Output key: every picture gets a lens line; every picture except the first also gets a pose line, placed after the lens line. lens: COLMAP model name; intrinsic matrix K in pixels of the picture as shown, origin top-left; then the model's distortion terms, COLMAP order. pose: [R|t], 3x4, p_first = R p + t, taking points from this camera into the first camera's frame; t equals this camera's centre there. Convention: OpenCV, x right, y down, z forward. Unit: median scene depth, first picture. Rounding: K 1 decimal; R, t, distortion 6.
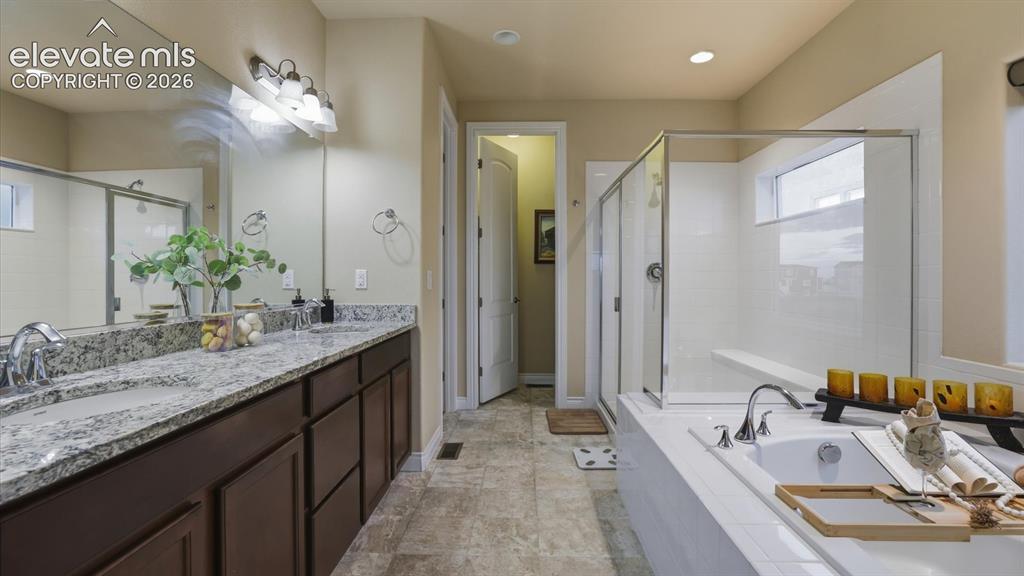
lens RADIAL K [[444.3, 0, 517.2], [0, 444.3, 283.3], [0, 0, 1]] dist [-0.025929, 0.007618]
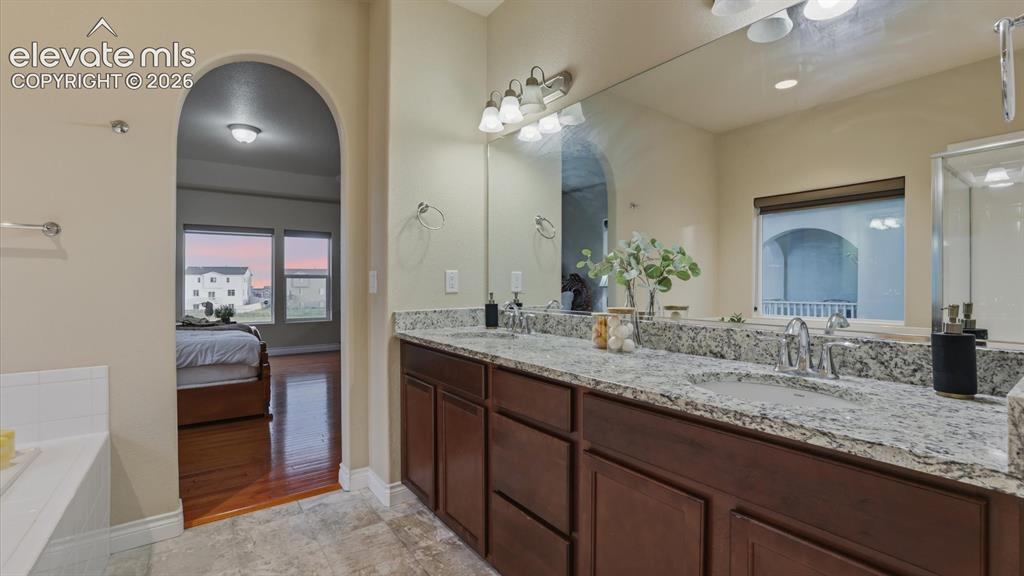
lens RADIAL K [[444.3, 0, 517.2], [0, 444.3, 283.3], [0, 0, 1]] dist [-0.025929, 0.007618]
pose [[-0.793580, 0.024083, -0.607990, 0.127681], [0.012135, 0.999644, 0.023757, -0.034073], [0.608346, 0.011475, -0.793589, 2.002909]]
